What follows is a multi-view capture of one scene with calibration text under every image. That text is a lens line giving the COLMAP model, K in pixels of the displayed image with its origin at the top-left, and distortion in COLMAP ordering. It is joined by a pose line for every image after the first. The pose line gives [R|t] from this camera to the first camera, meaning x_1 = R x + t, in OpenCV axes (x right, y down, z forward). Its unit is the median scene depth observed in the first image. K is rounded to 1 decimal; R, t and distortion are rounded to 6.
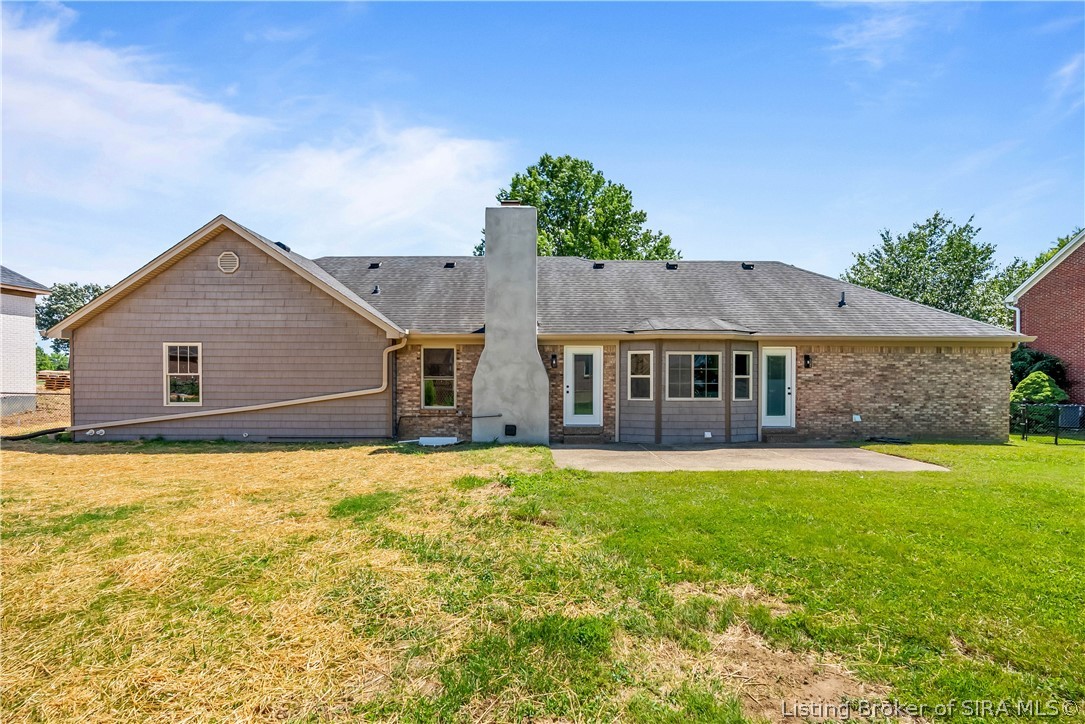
lens RADIAL K [[434.5, 0, 529.4], [0, 434.5, 384.6], [0, 0, 1]] dist [-0.003744, -0.000152]
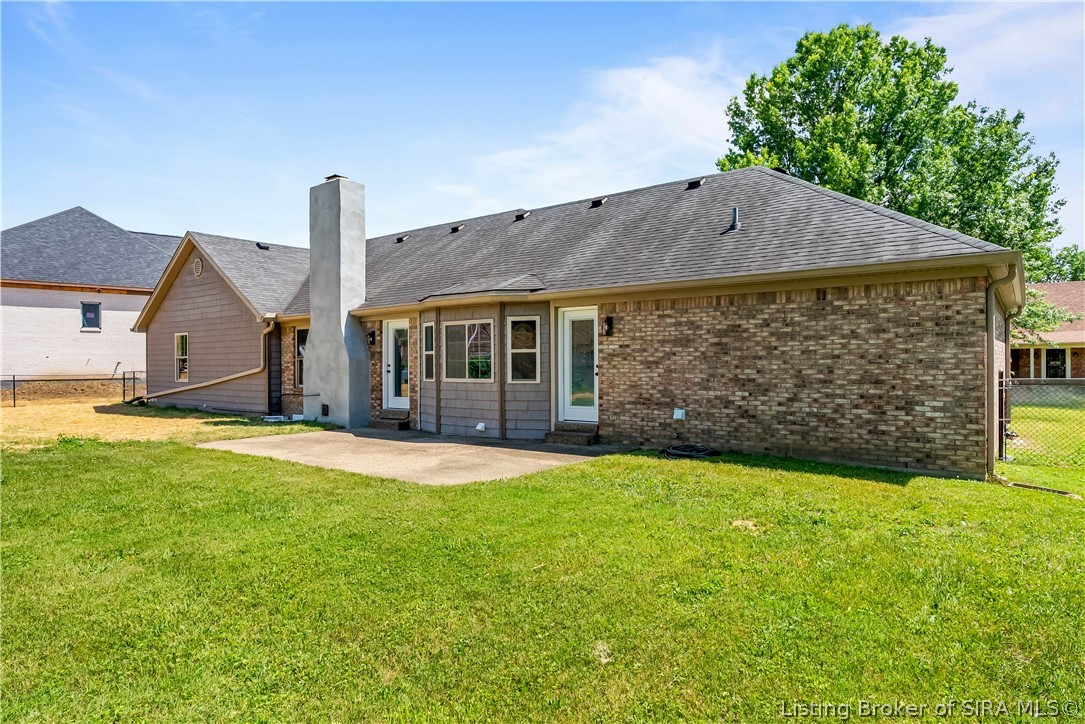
lens RADIAL K [[632.3, 0, 545.7], [0, 632.3, 361.0], [0, 0, 1]] dist [-0.006393, -0.000160]
pose [[0.791055, -0.008751, -0.611682, 1.159782], [0.008878, 0.999957, -0.002824, 0.002238], [0.611680, -0.003197, 0.791099, 0.167161]]
